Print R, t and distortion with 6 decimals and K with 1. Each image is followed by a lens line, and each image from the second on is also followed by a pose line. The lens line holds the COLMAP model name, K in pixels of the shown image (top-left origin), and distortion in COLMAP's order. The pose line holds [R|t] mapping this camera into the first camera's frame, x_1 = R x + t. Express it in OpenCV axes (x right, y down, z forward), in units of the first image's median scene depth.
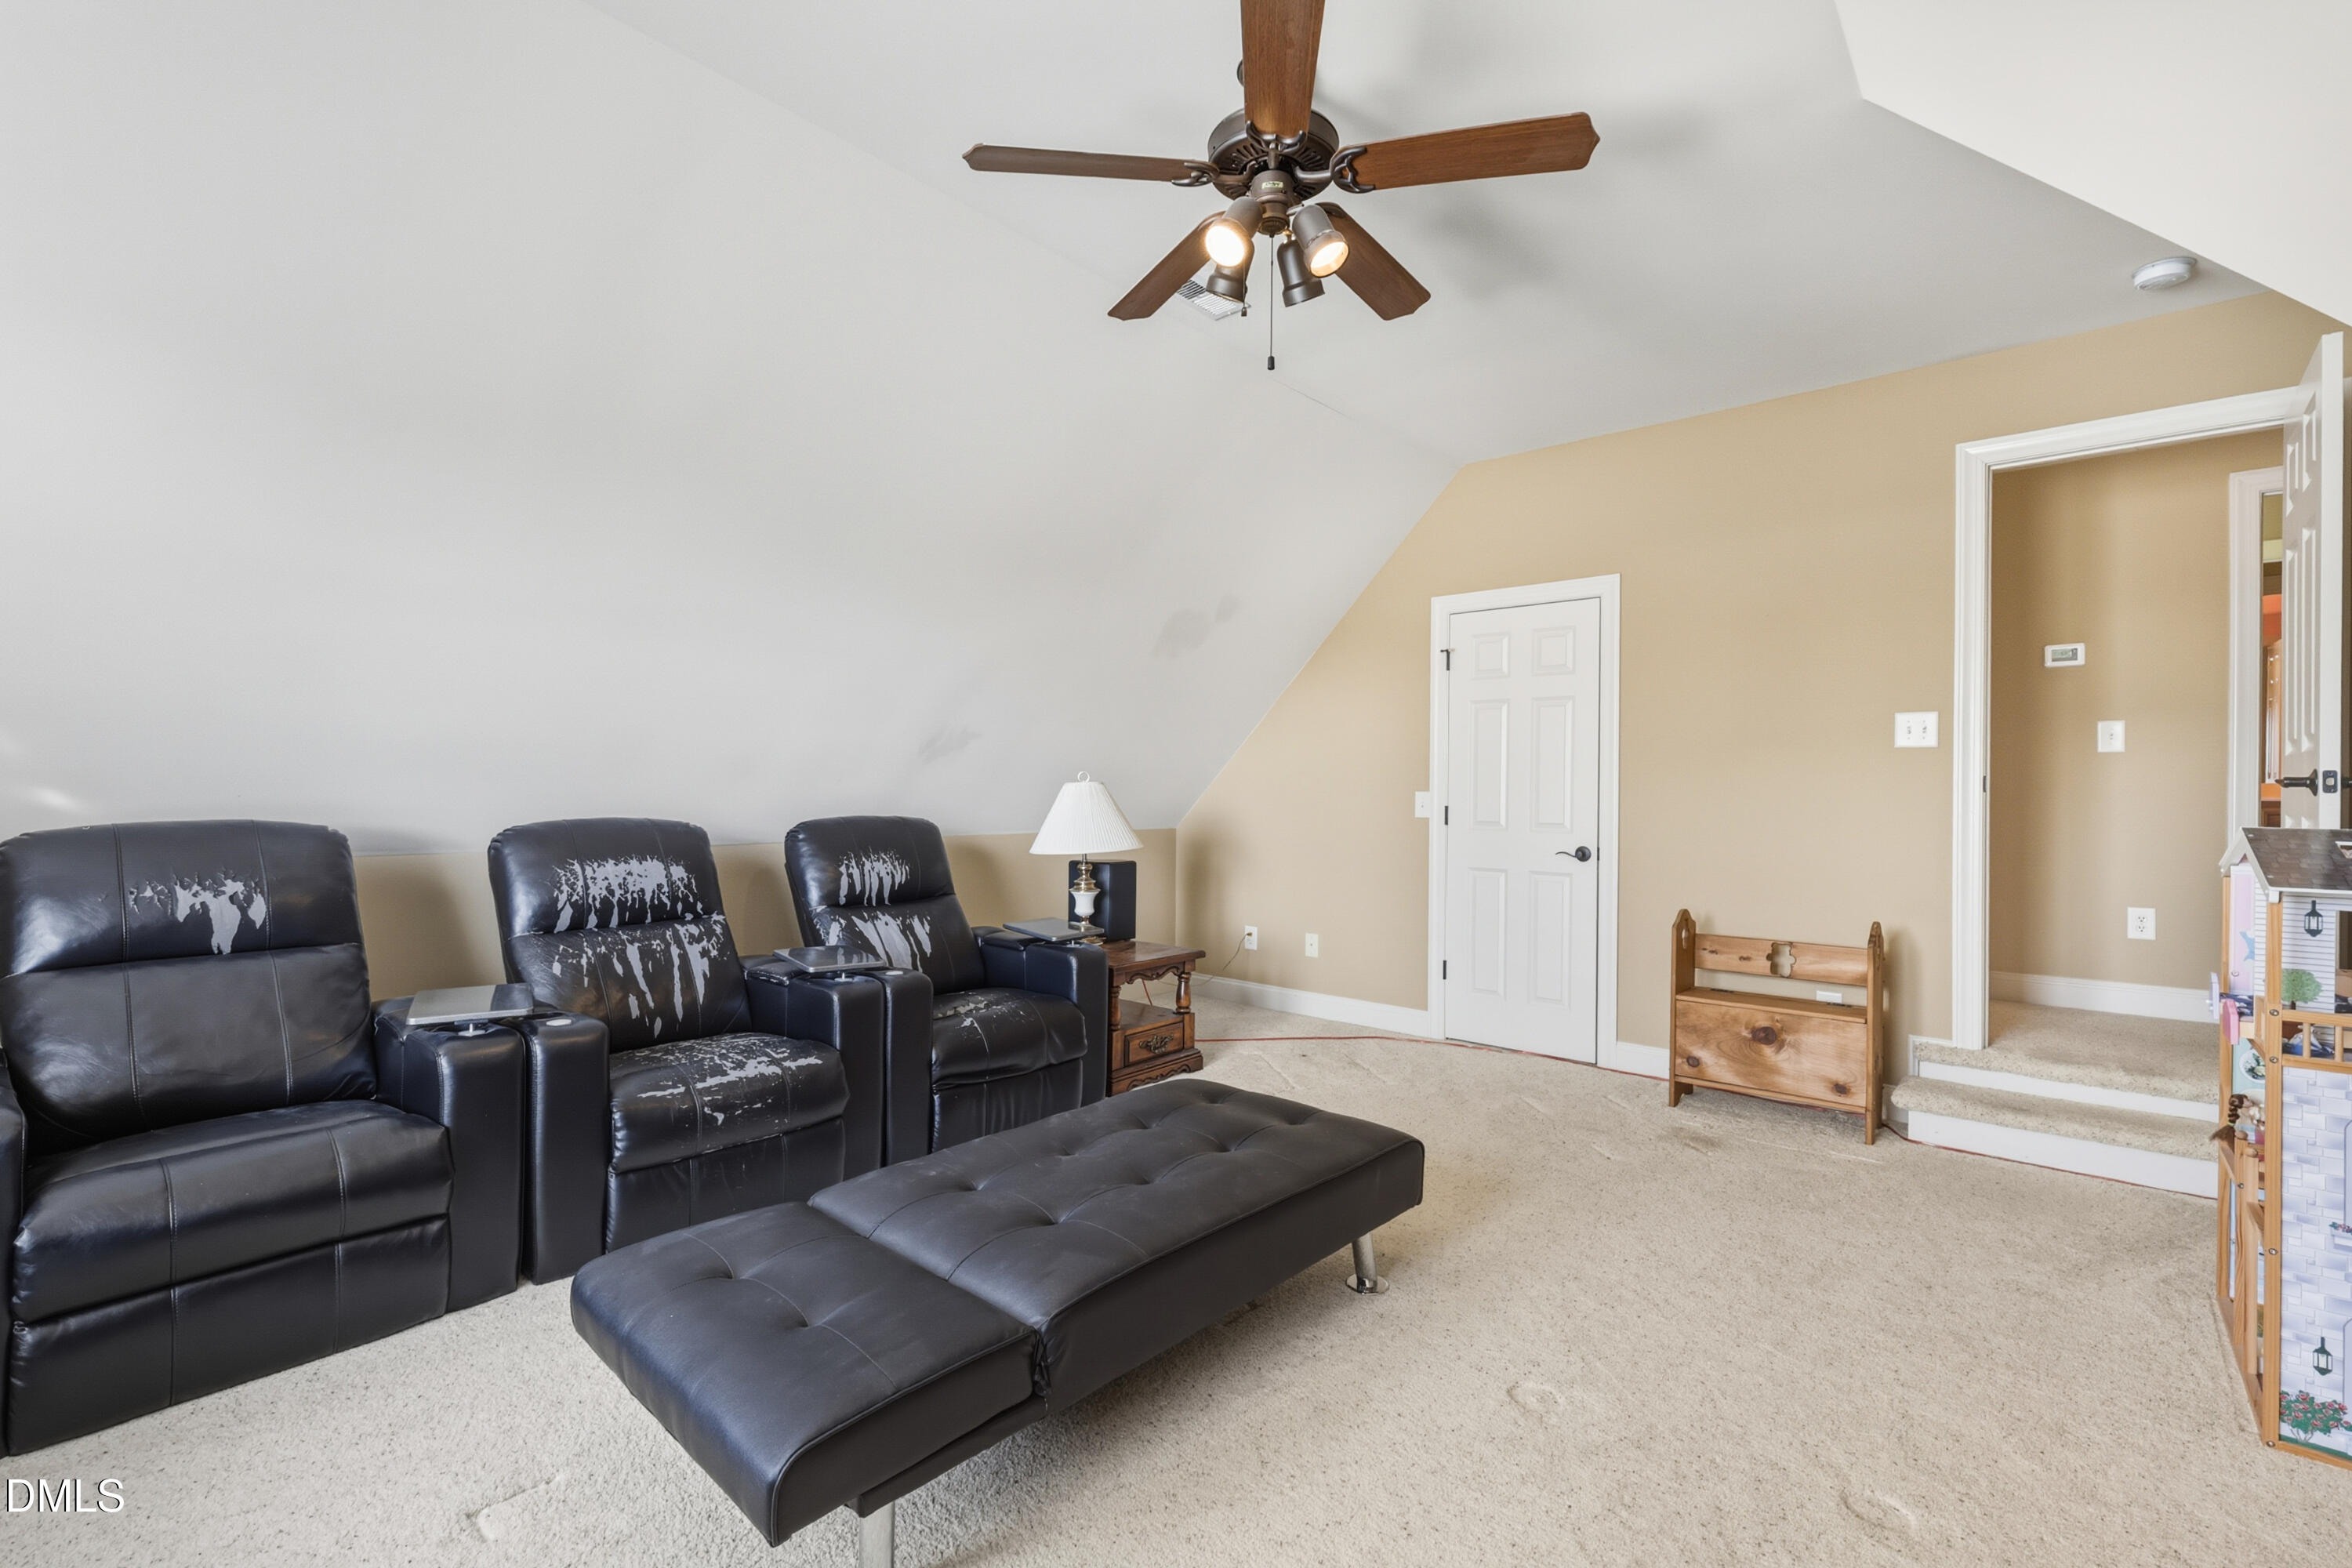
lens RADIAL K [[1059.7, 0, 1176.0], [0, 1059.7, 784.0], [0, 0, 1]] dist [-0.000288, -0.000177]
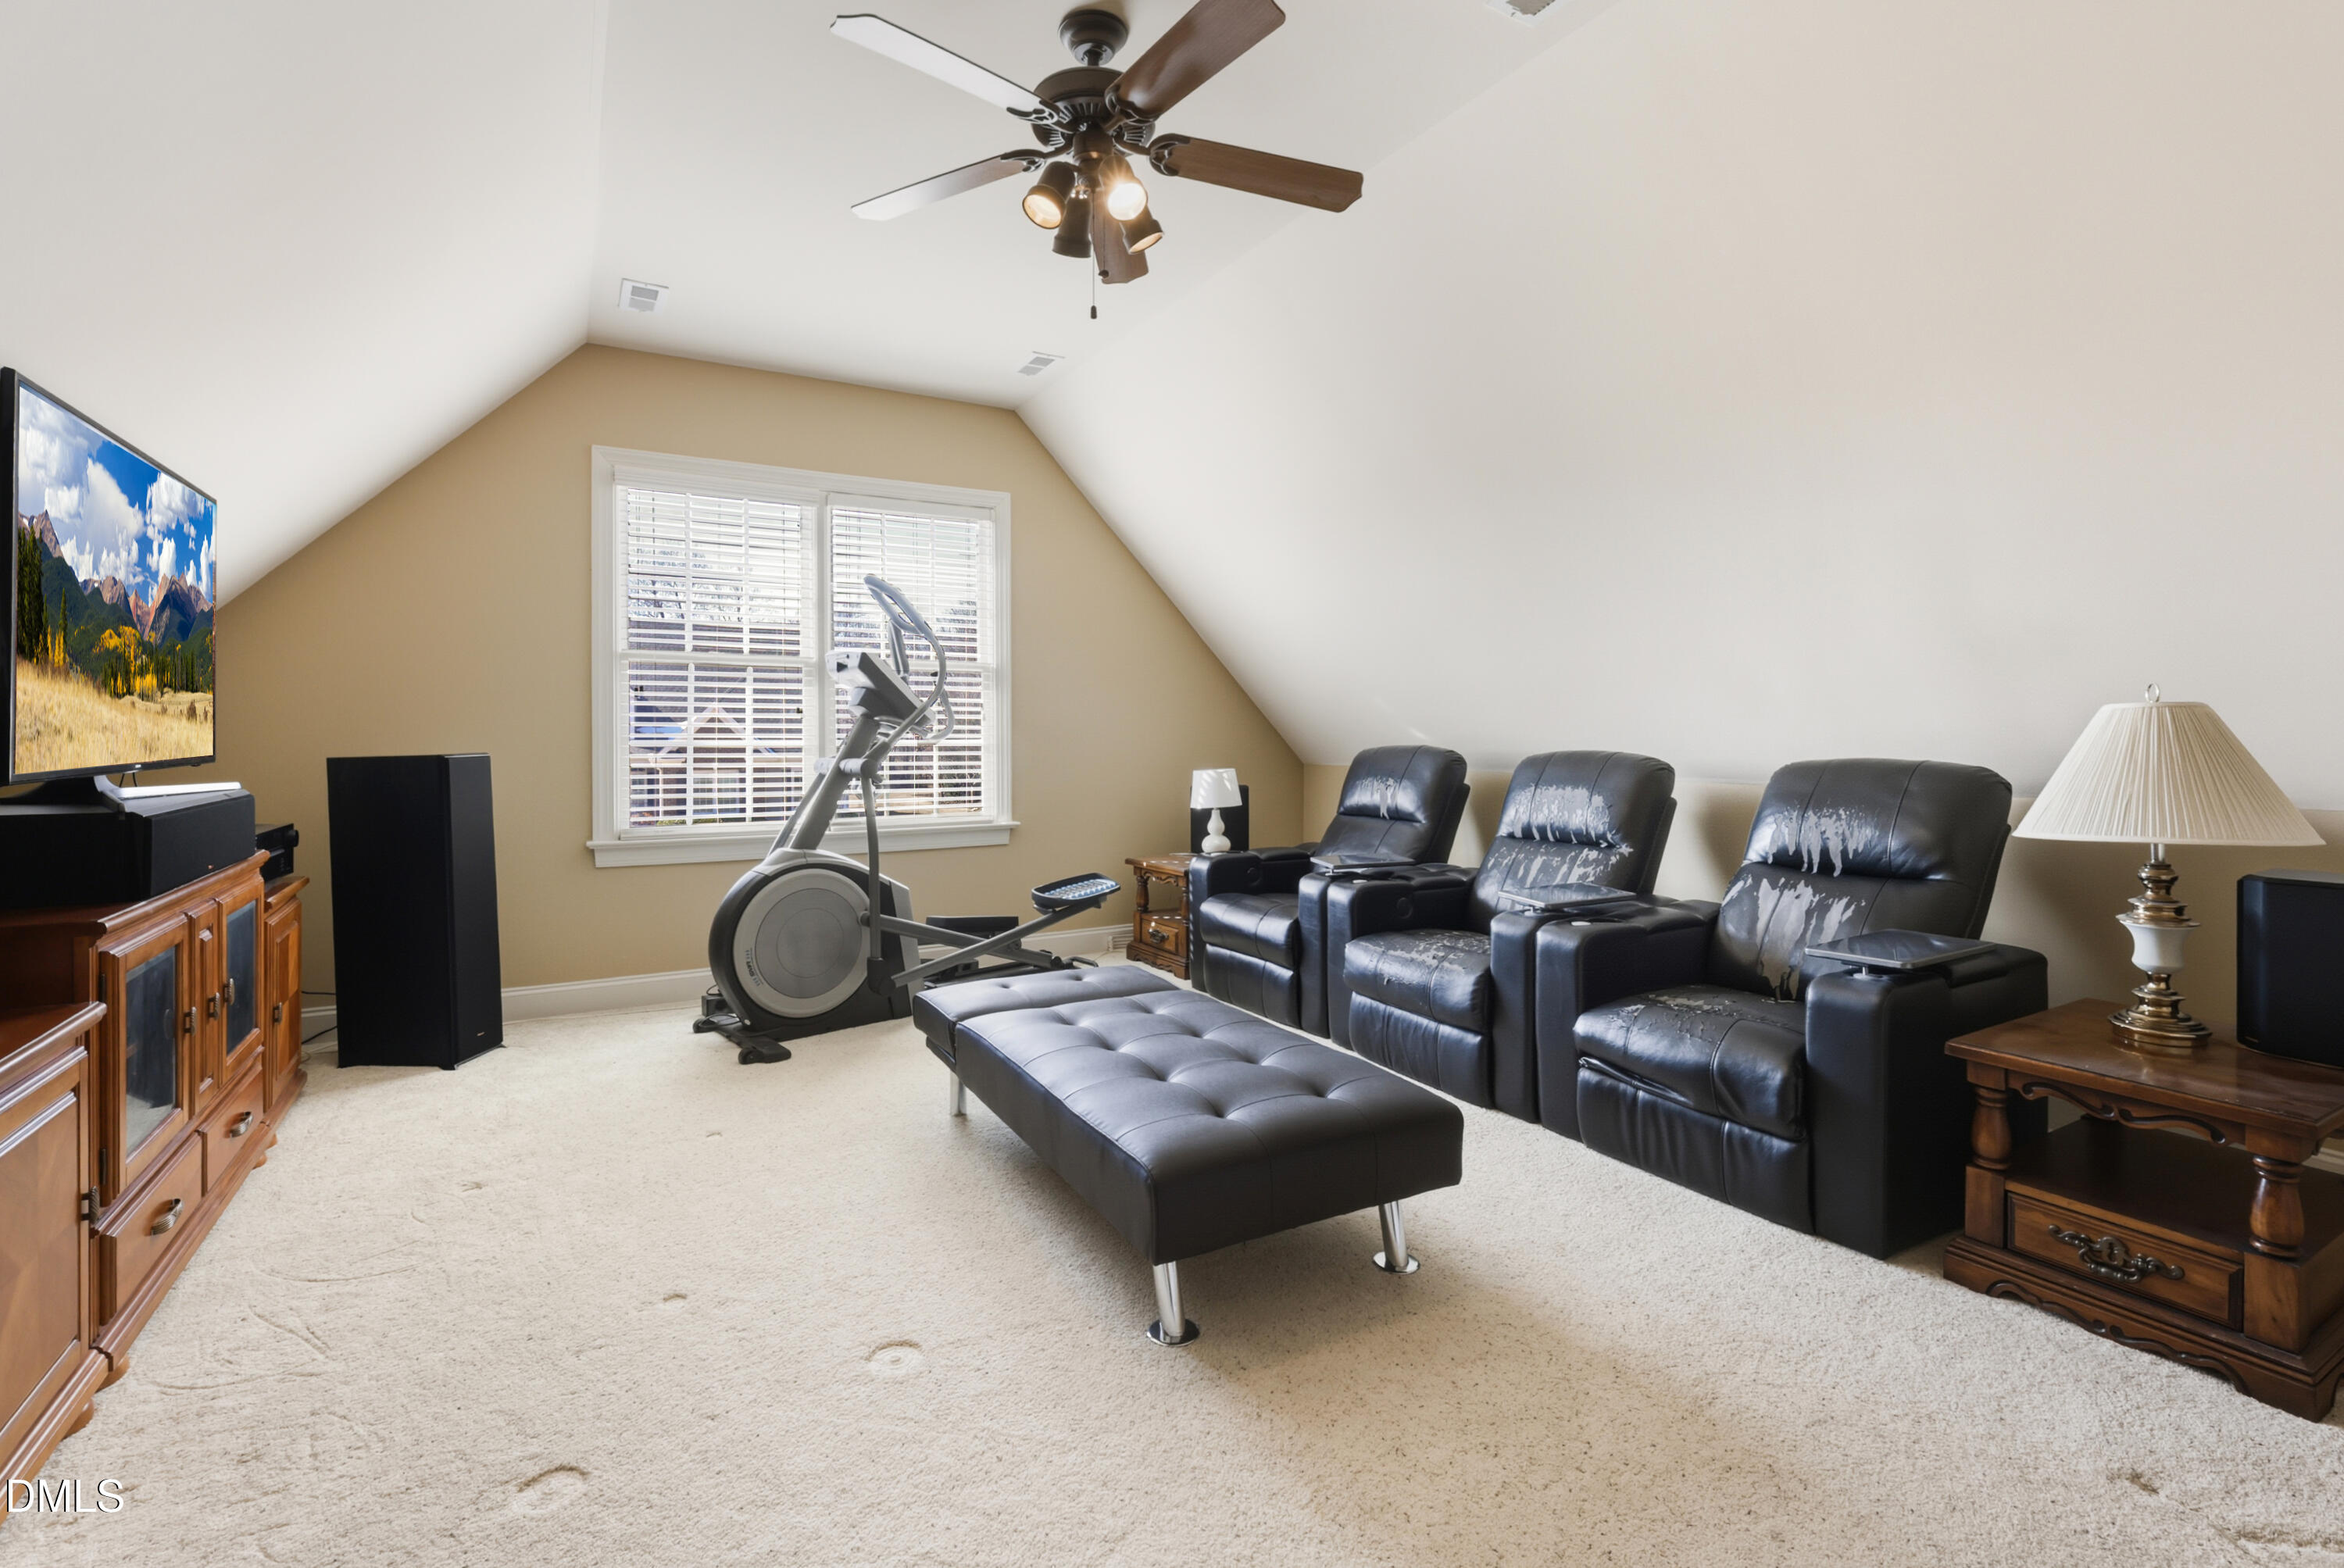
lens RADIAL K [[1047.3, 0, 1183.3], [0, 1047.3, 775.9], [0, 0, 1]] dist [0.001074, 0.000206]
pose [[-0.298310, 0.037236, -0.953742, 0.564413], [0.006560, 0.999295, 0.036963, 0.012574], [0.954447, 0.004770, -0.298344, 0.777969]]
